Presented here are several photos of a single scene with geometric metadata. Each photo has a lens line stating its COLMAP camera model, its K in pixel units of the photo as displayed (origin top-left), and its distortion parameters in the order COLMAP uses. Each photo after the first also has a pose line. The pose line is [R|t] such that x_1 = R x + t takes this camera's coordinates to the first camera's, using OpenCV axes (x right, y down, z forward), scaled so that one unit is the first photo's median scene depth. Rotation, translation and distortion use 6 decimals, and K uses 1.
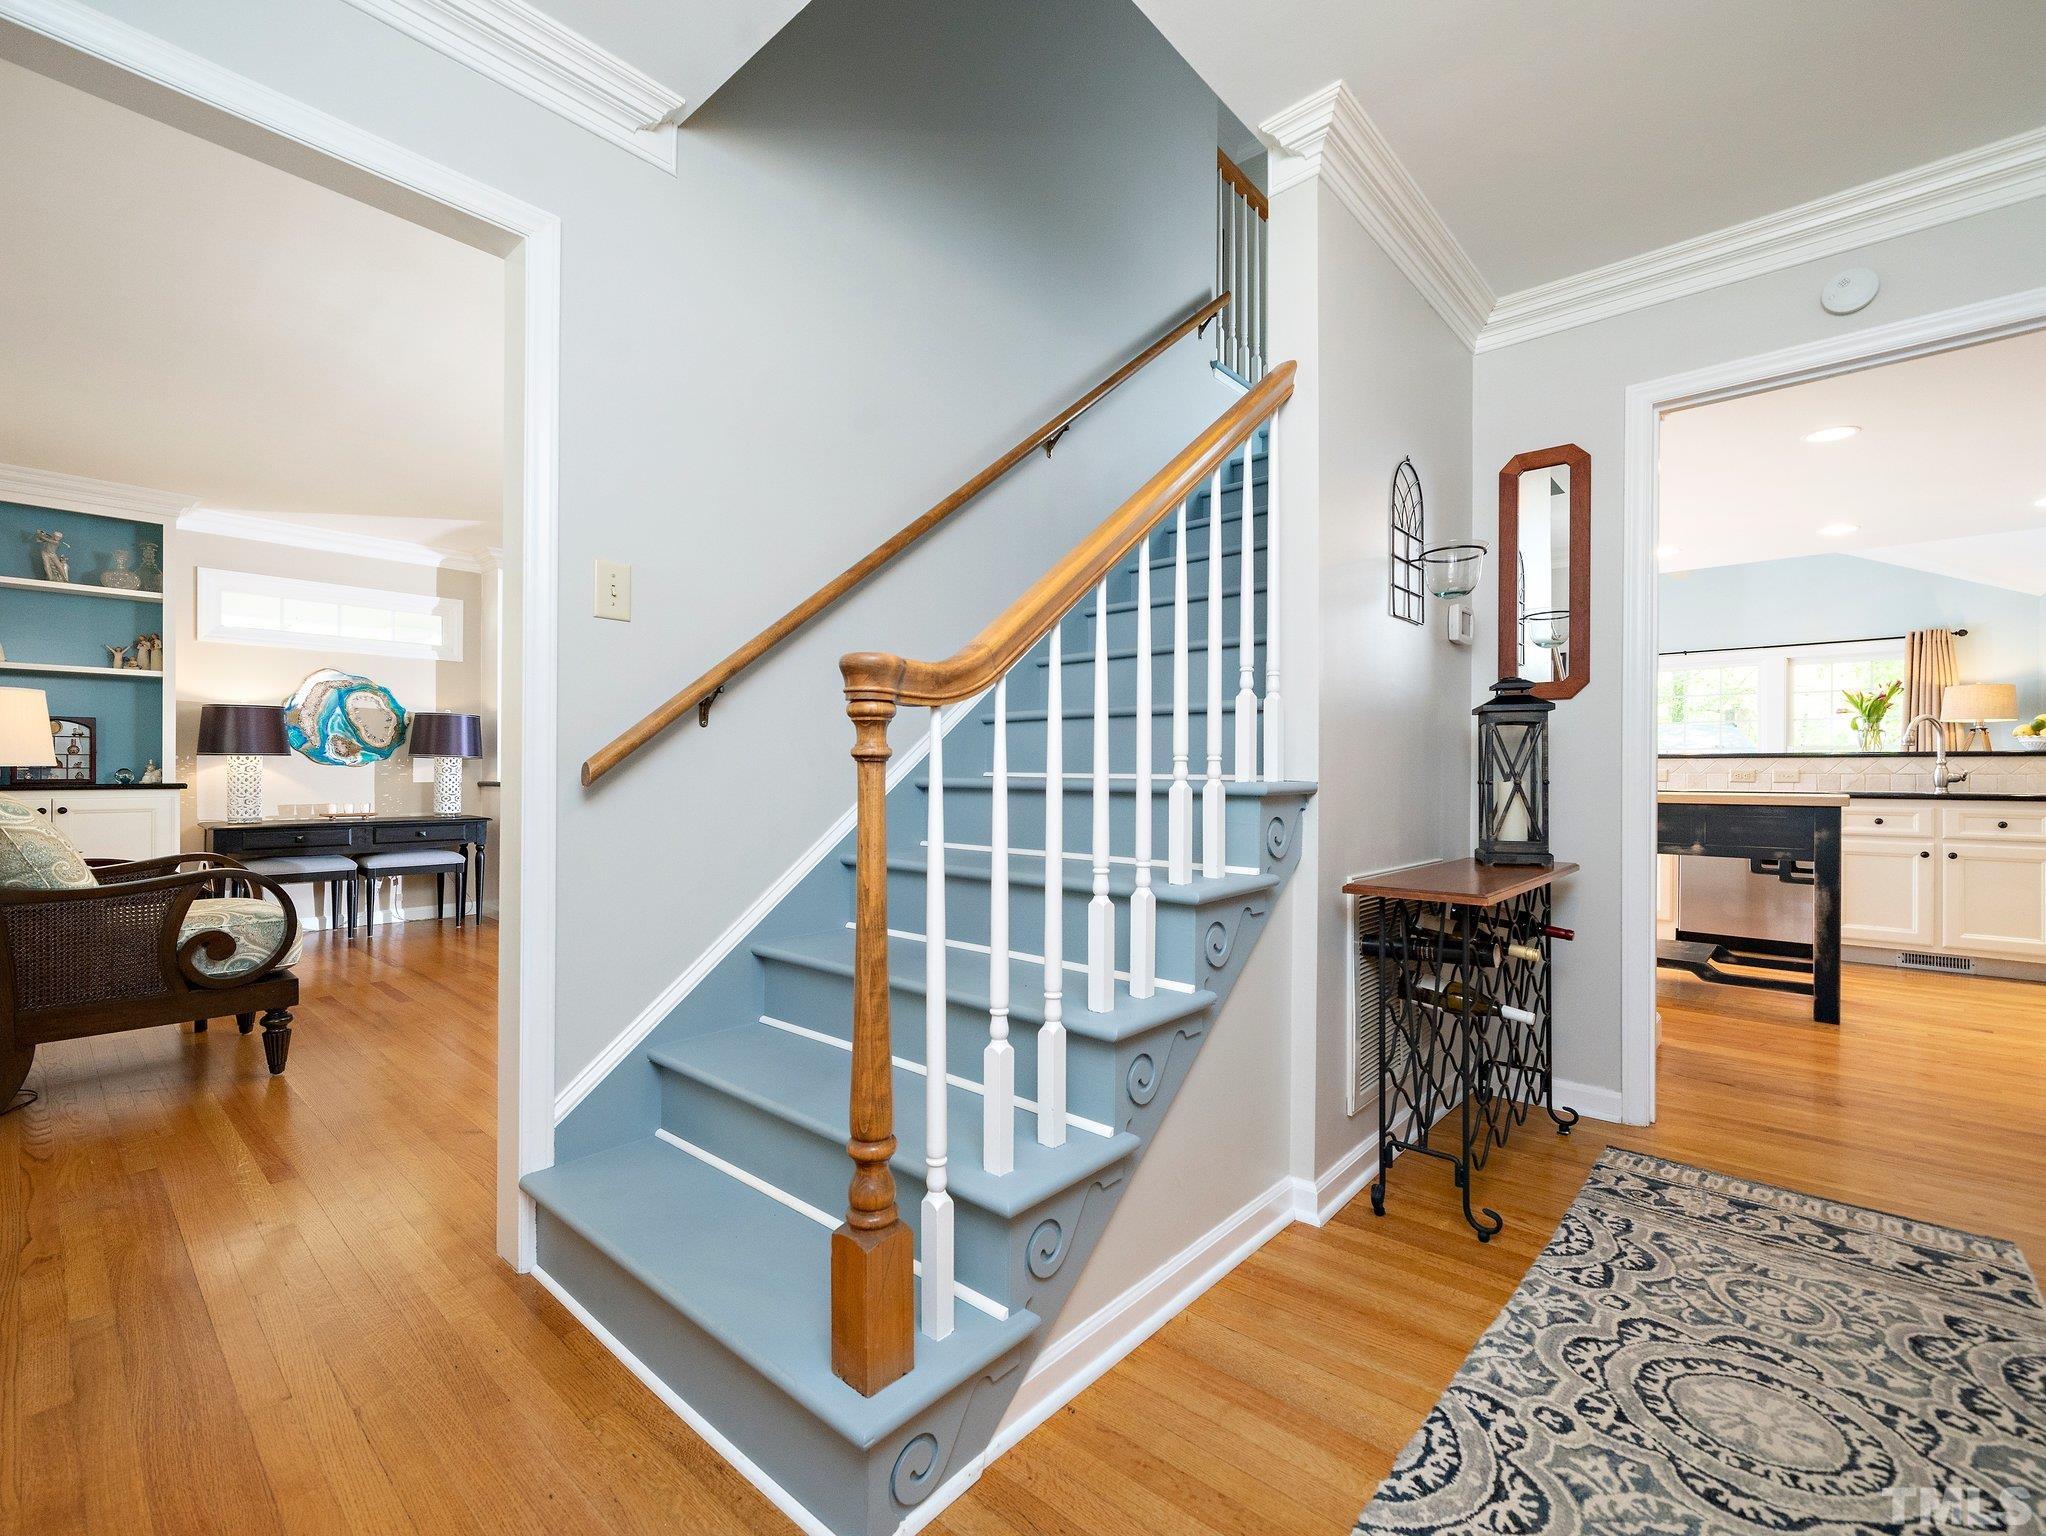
lens RADIAL K [[926.7, 0, 1033.9], [0, 926.7, 774.2], [0, 0, 1]] dist [0.002570, -0.000959]
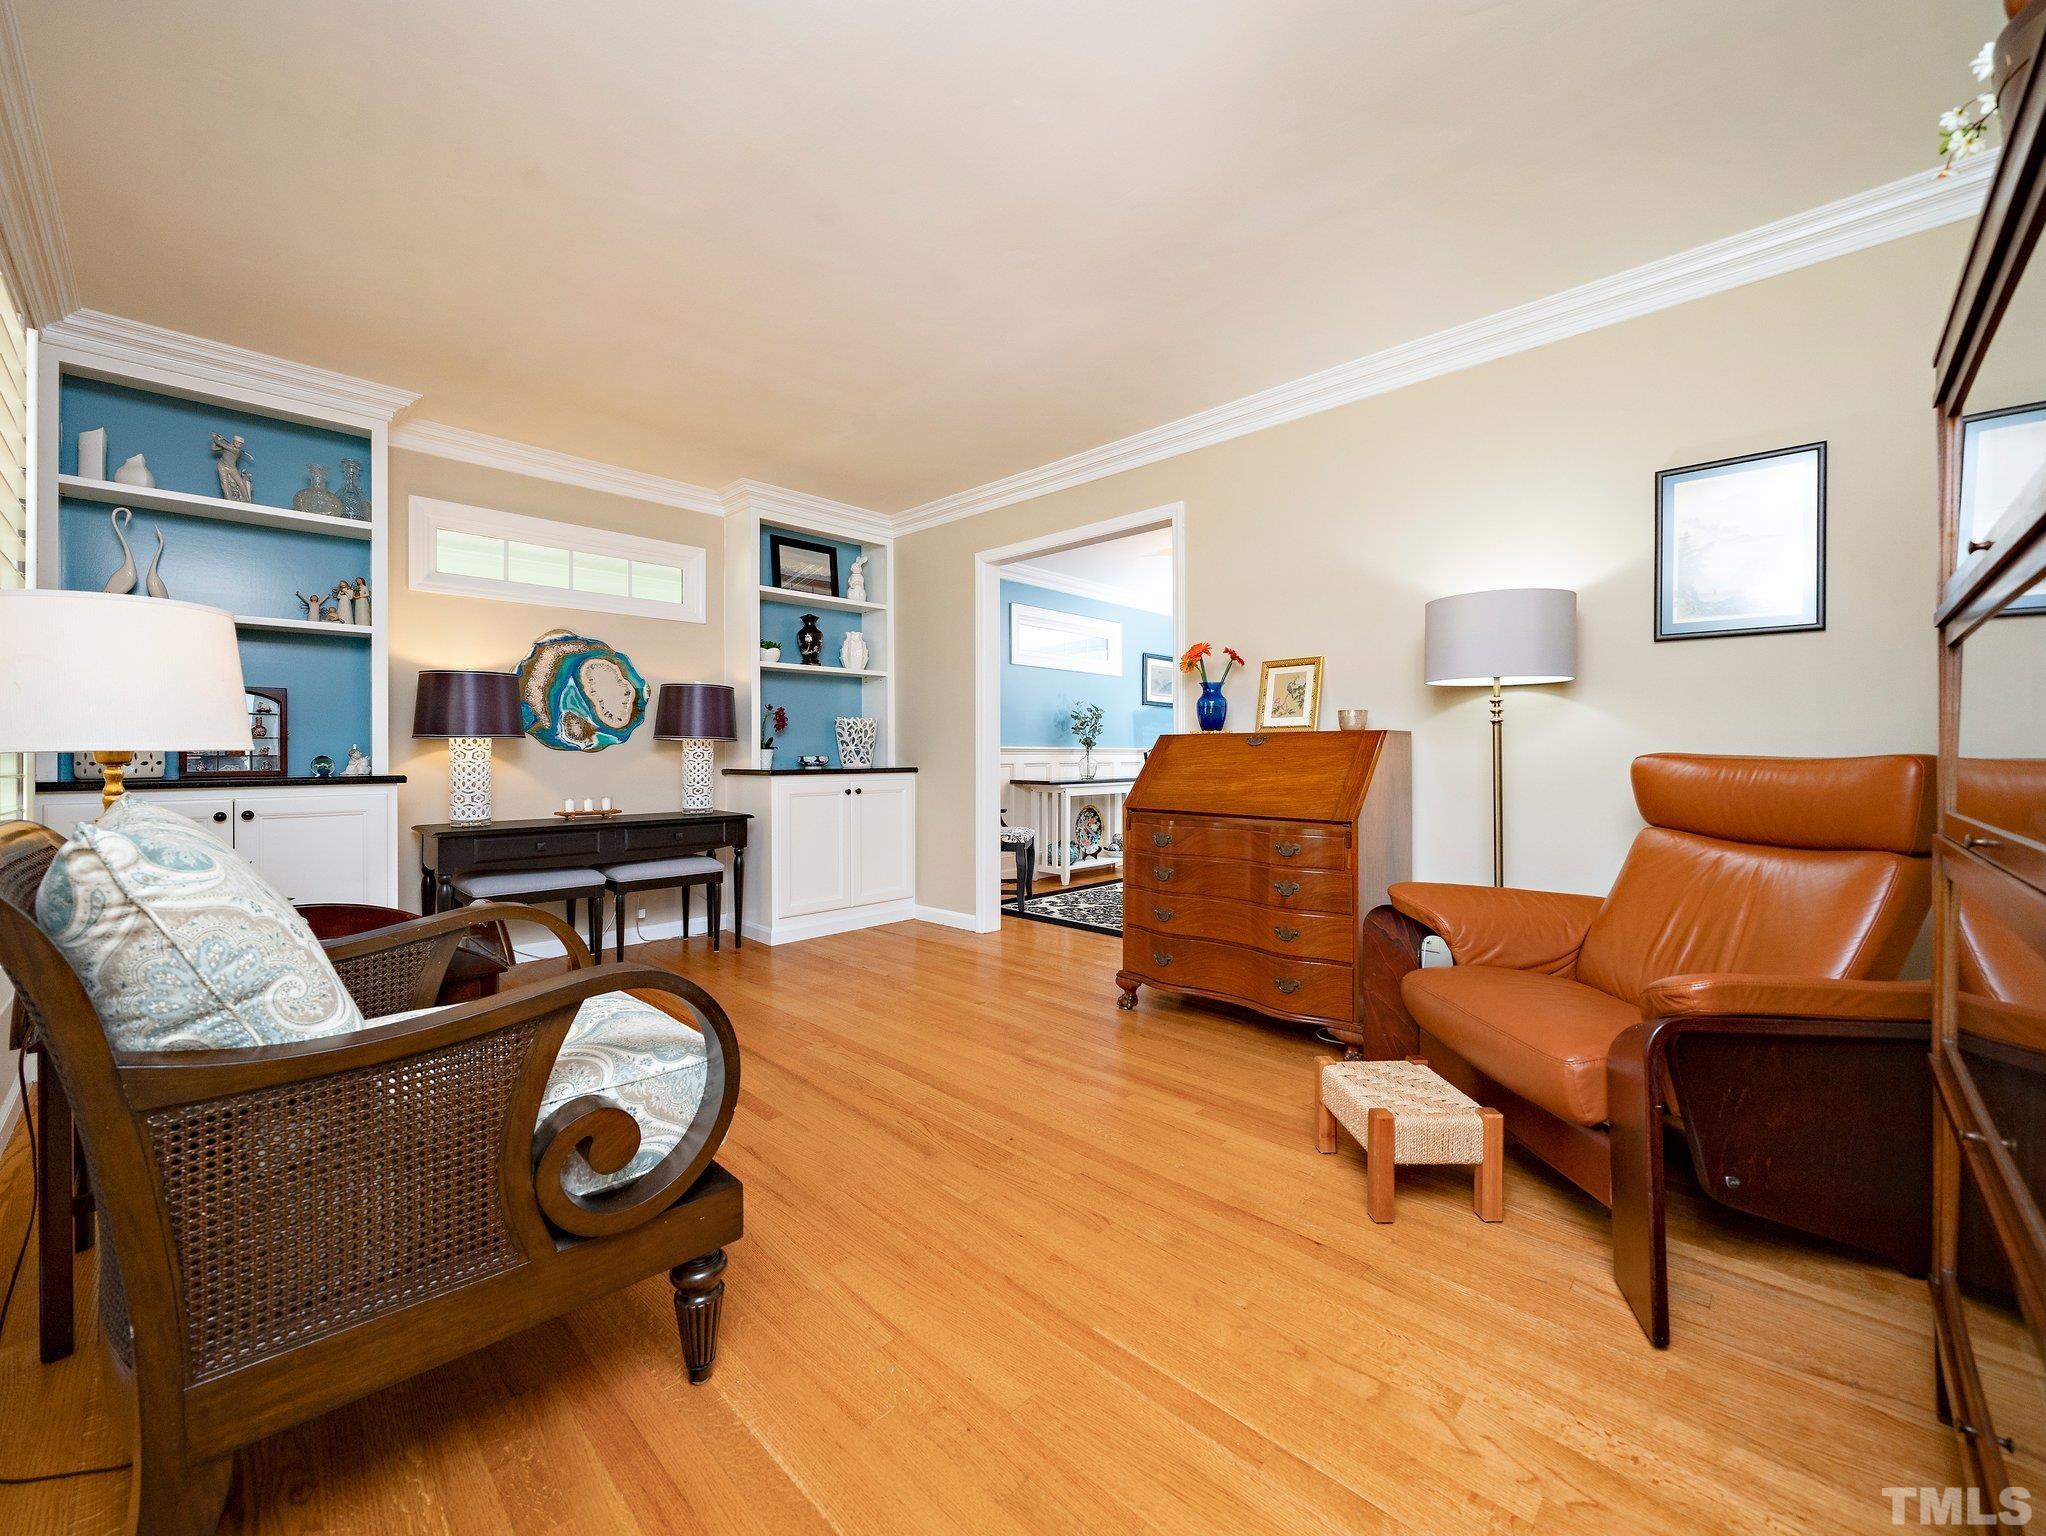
lens RADIAL K [[793.8, 0, 1005.0], [0, 793.8, 757.1], [0, 0, 1]] dist [-0.009813, -0.000076]
pose [[0.999604, -0.008505, -0.026819, -0.390140], [0.008508, 0.999964, 0.000012, -0.000776], [0.026818, -0.000240, 0.999640, 0.358017]]
